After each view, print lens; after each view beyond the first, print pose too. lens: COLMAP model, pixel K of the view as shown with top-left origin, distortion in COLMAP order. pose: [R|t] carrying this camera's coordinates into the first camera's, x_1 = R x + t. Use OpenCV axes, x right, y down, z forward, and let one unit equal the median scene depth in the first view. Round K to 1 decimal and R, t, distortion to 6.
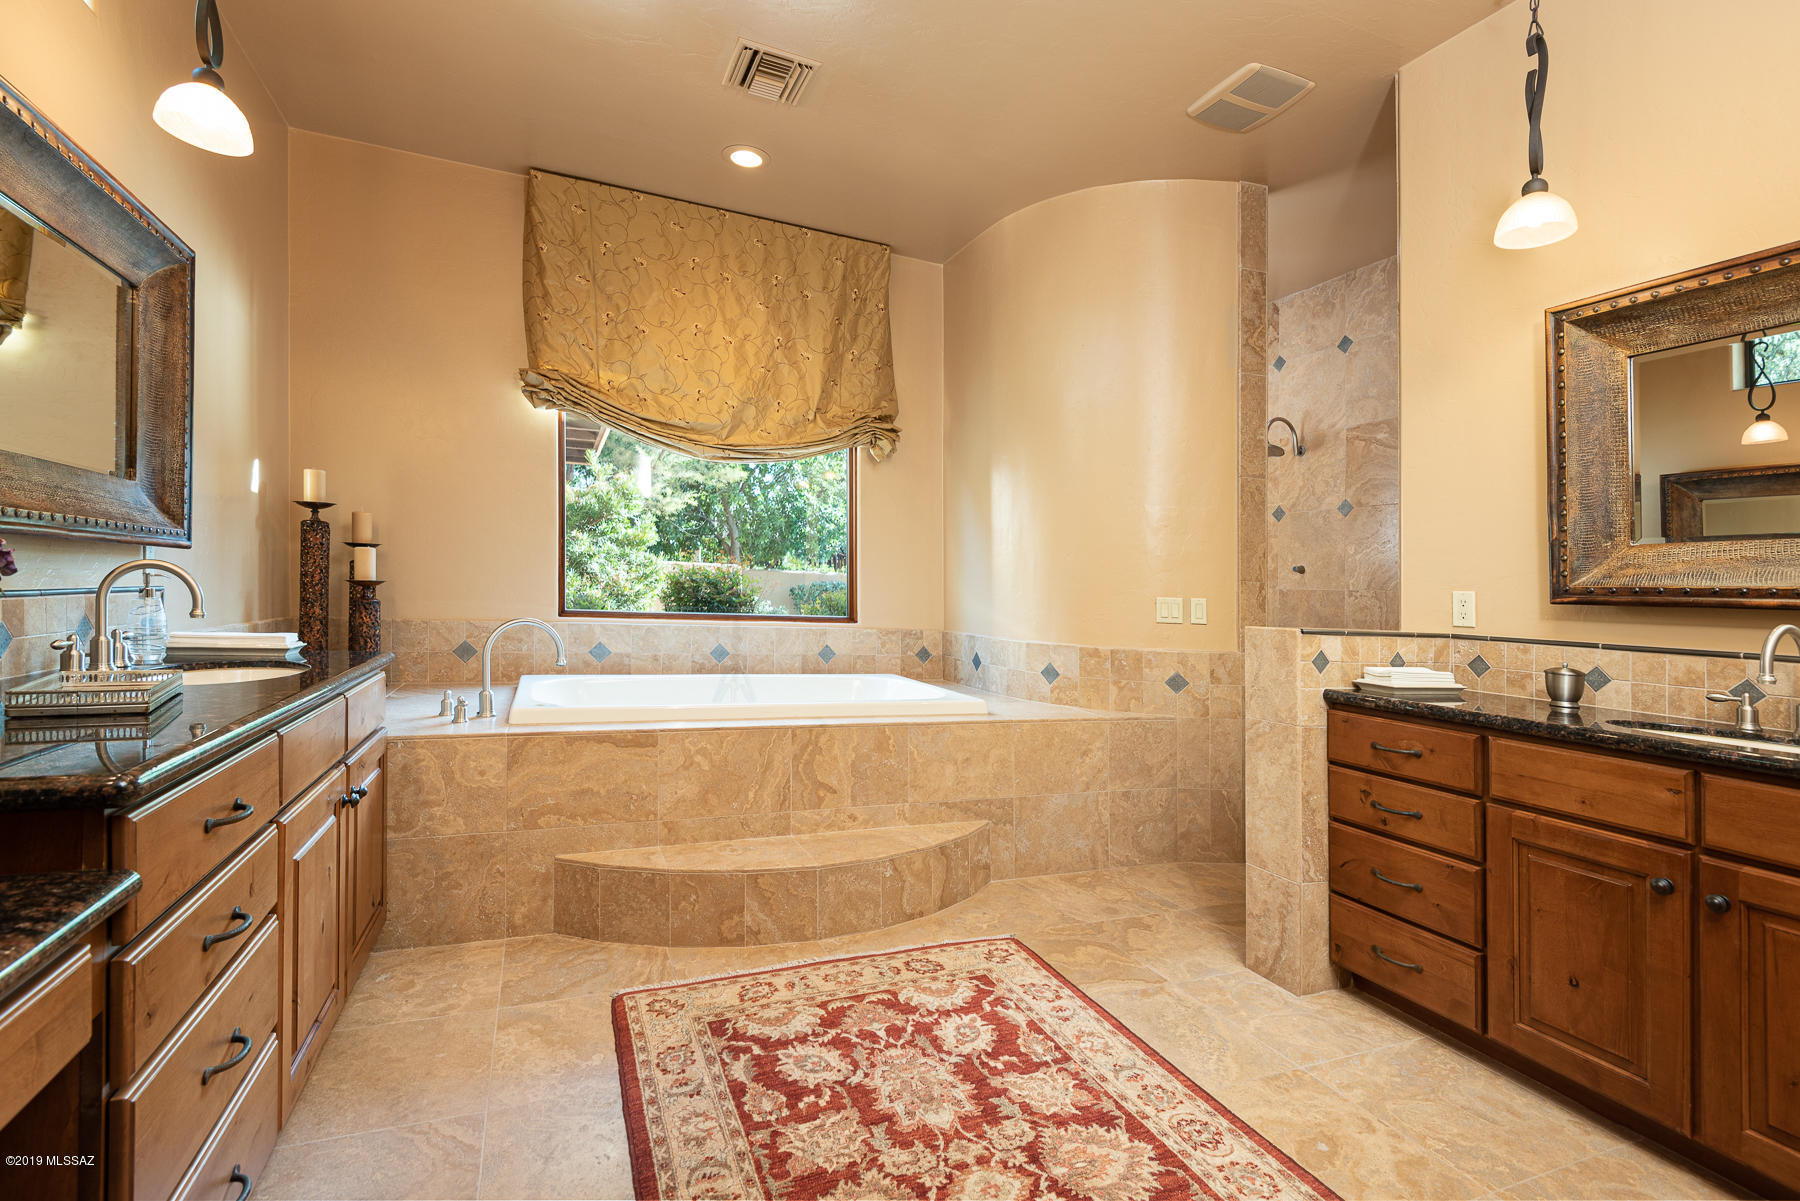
lens RADIAL K [[841.0, 0, 900.1], [0, 841.0, 584.6], [0, 0, 1]] dist [0.030002, -0.003491]
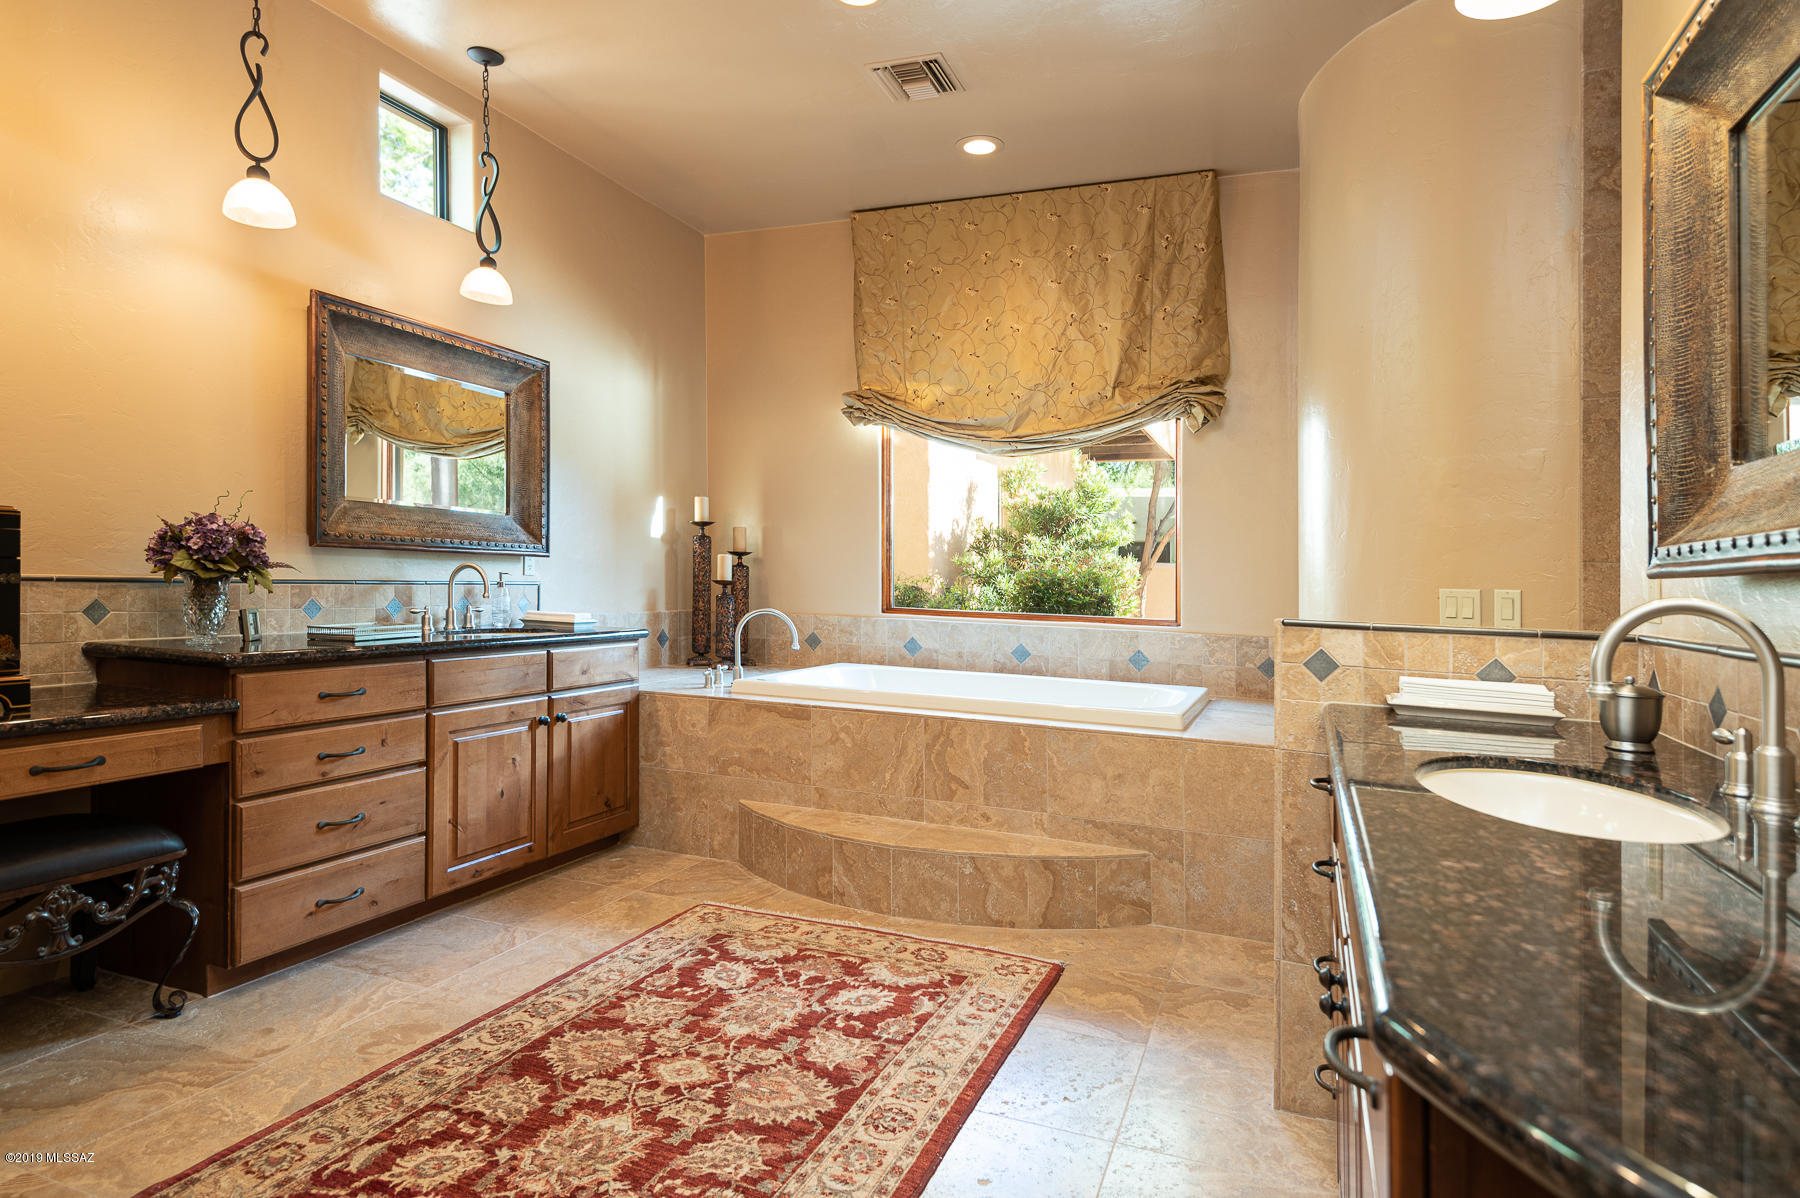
lens RADIAL K [[1011.0, 0, 899.7], [0, 1011.0, 604.3], [0, 0, 1]] dist [0.042743, -0.002729]
pose [[0.716604, 0.001577, -0.697479, 0.767099], [0.001523, 0.999992, 0.003825, 0.031846], [0.697479, -0.003803, 0.716595, 0.112486]]
